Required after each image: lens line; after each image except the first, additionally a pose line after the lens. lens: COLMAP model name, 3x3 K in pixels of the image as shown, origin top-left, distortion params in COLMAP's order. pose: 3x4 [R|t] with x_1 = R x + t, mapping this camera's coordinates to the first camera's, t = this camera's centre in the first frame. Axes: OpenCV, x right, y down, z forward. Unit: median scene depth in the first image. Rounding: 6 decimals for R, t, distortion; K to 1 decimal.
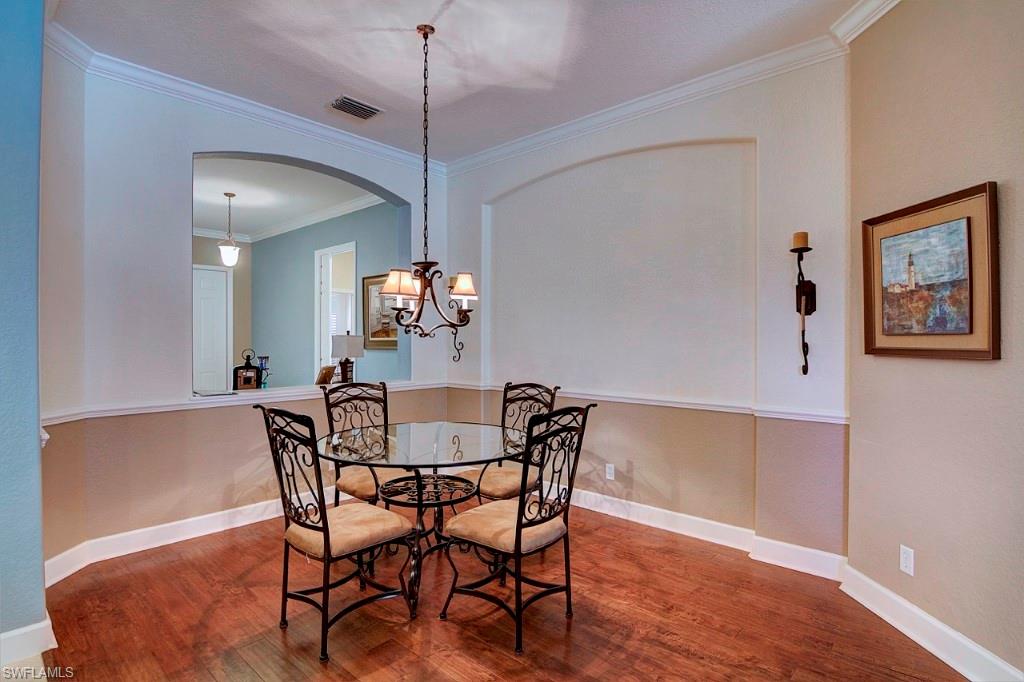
lens RADIAL K [[515.3, 0, 512.4], [0, 515.3, 340.8], [0, 0, 1]] dist [-0.011103, 0.000114]
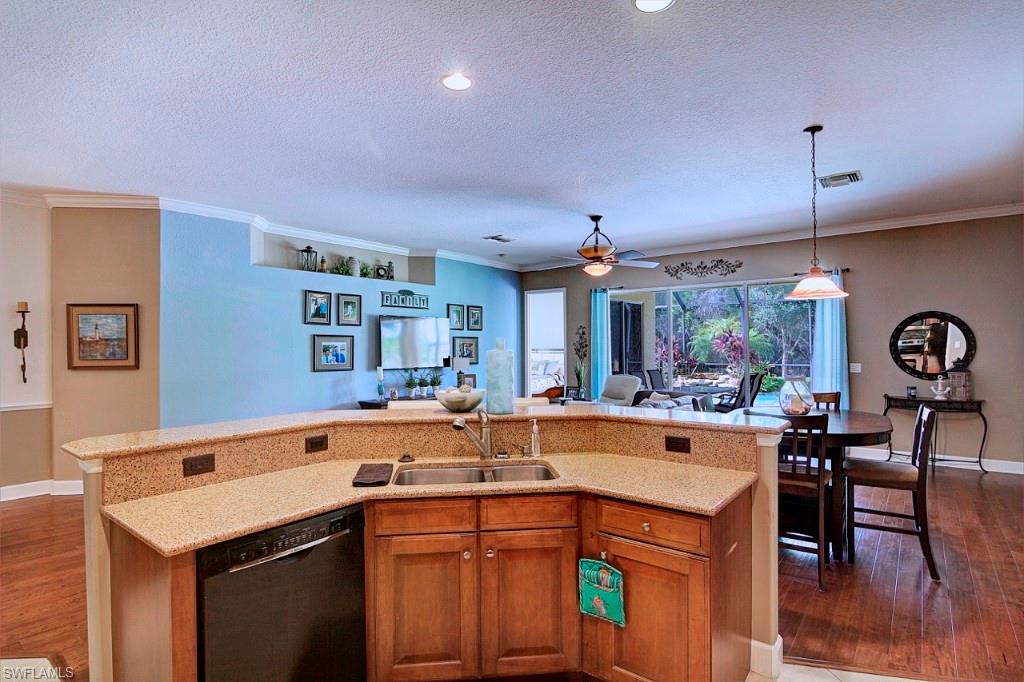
lens RADIAL K [[515.3, 0, 513.0], [0, 515.3, 344.2], [0, 0, 1]] dist [-0.011103, 0.000114]
pose [[-0.088829, 0.001098, 0.996046, -1.515032], [0.008490, 0.999964, -0.000345, -0.060026], [-0.996011, 0.008426, -0.088835, -0.583546]]
